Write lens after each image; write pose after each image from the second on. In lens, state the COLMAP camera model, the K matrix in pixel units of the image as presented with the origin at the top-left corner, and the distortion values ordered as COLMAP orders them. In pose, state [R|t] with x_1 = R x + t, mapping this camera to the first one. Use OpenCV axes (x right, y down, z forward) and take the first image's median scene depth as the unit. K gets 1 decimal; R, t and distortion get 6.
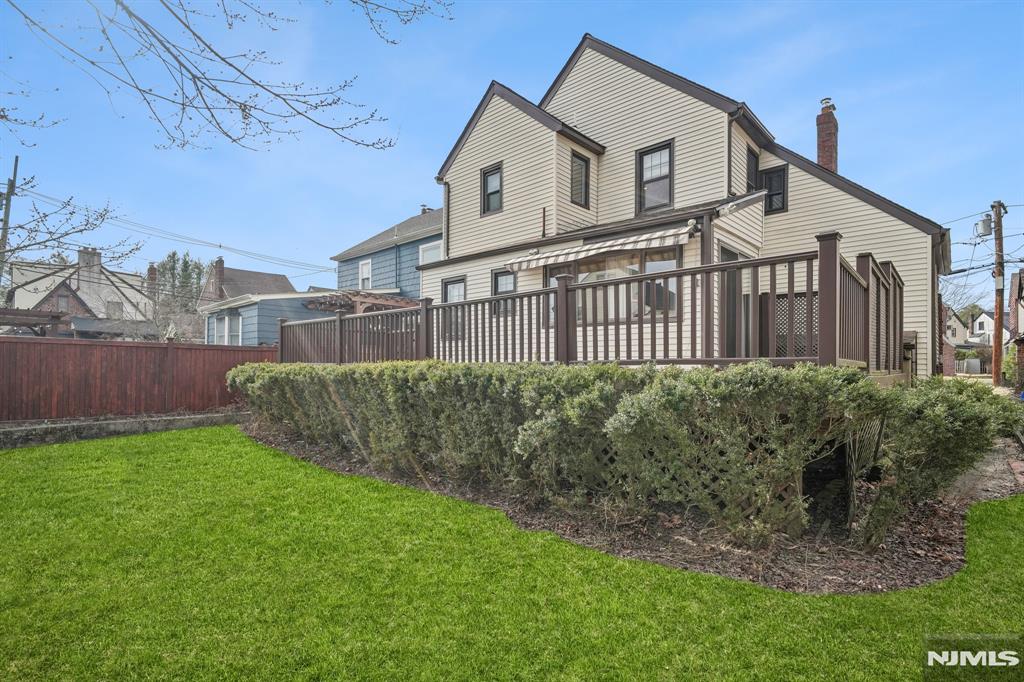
lens RADIAL K [[480.6, 0, 505.1], [0, 480.6, 365.9], [0, 0, 1]] dist [0.004594, -0.004231]
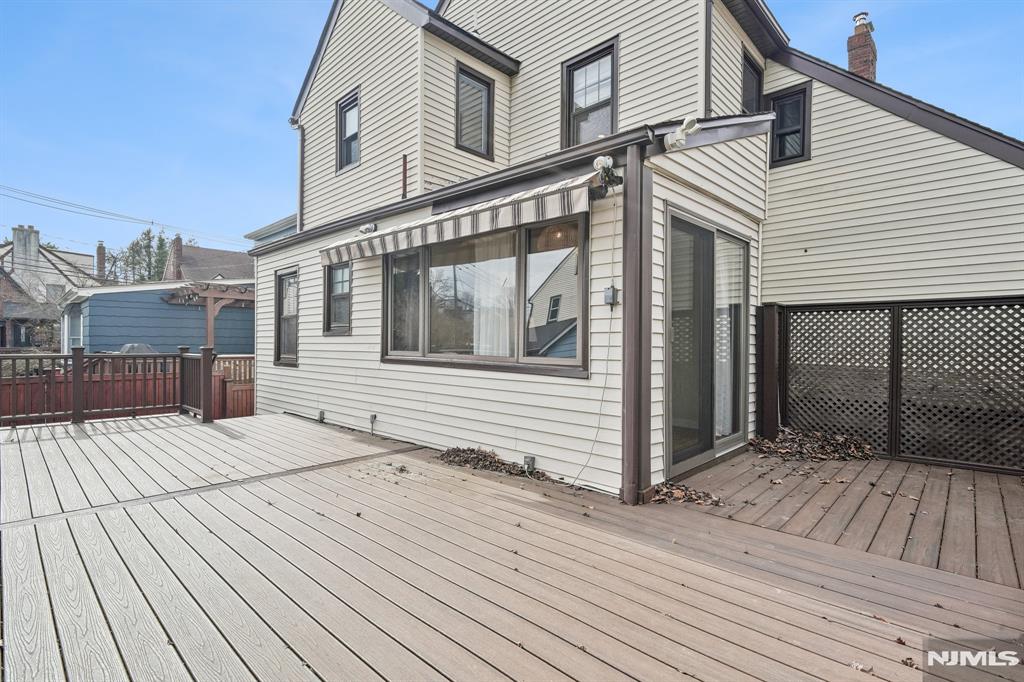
lens RADIAL K [[480.6, 0, 512.1], [0, 480.6, 345.0], [0, 0, 1]] dist [0.004594, -0.004231]
pose [[0.999923, -0.002482, -0.012133, 0.217401], [0.002580, 0.999964, 0.008069, -0.092920], [0.012113, -0.008100, 0.999894, 0.385565]]
